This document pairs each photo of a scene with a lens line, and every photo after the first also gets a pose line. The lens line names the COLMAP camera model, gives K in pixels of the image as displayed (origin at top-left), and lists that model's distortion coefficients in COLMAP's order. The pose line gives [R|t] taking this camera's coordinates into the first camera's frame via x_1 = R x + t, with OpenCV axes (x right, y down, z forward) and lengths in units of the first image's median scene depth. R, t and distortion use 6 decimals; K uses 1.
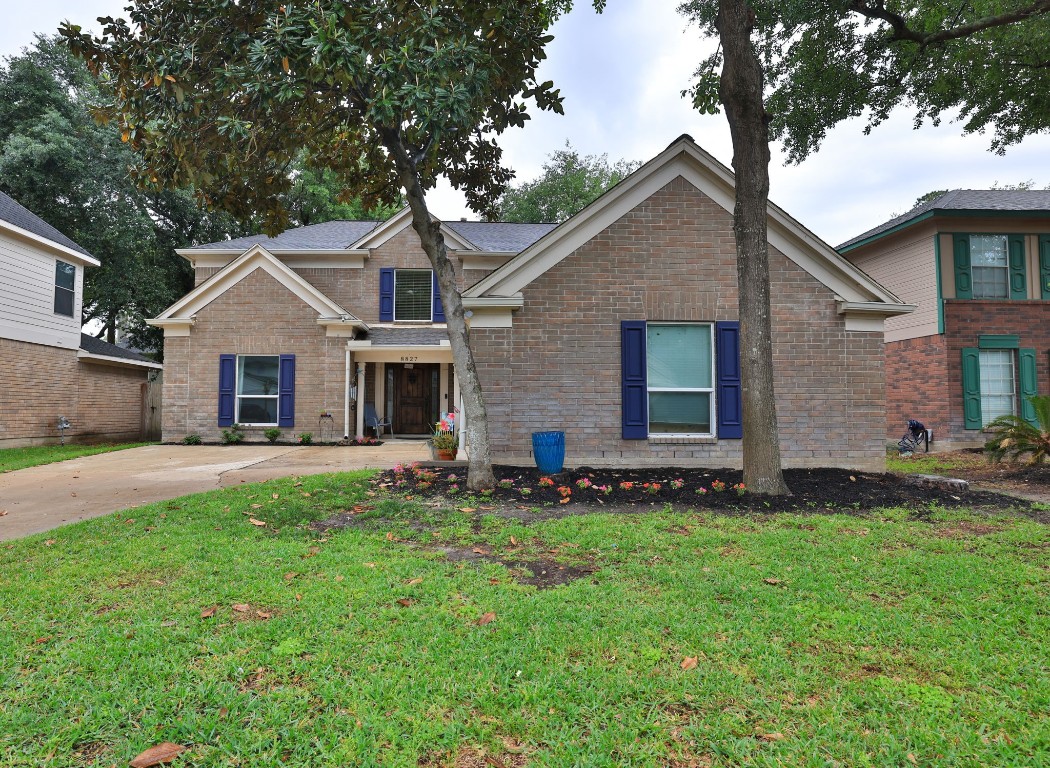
lens RADIAL K [[555.5, 0, 525.0], [0, 555.5, 384.0], [0, 0, 1]] dist [-0.006271, -0.000795]
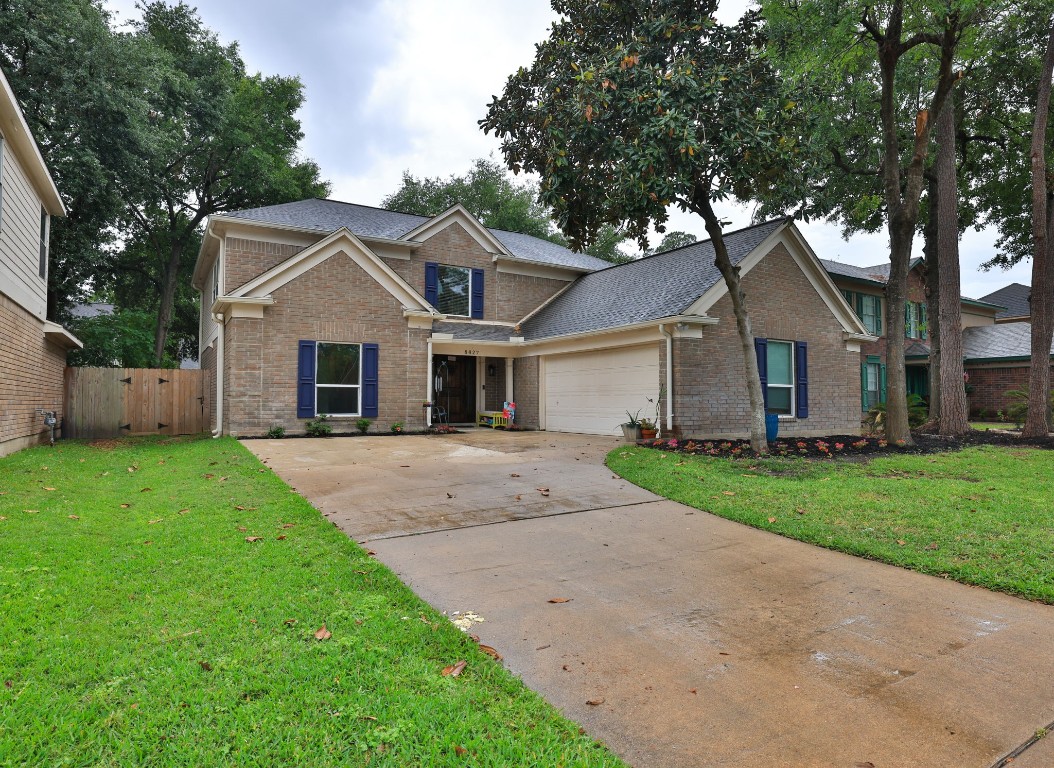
lens RADIAL K [[557.6, 0, 527.0], [0, 557.6, 384.0], [0, 0, 1]] dist [-0.006271, -0.000795]
pose [[0.883091, 0.012993, 0.469021, -0.649712], [-0.020881, 0.999714, 0.011620, 0.001367], [-0.468736, -0.020055, 0.883110, -0.002910]]
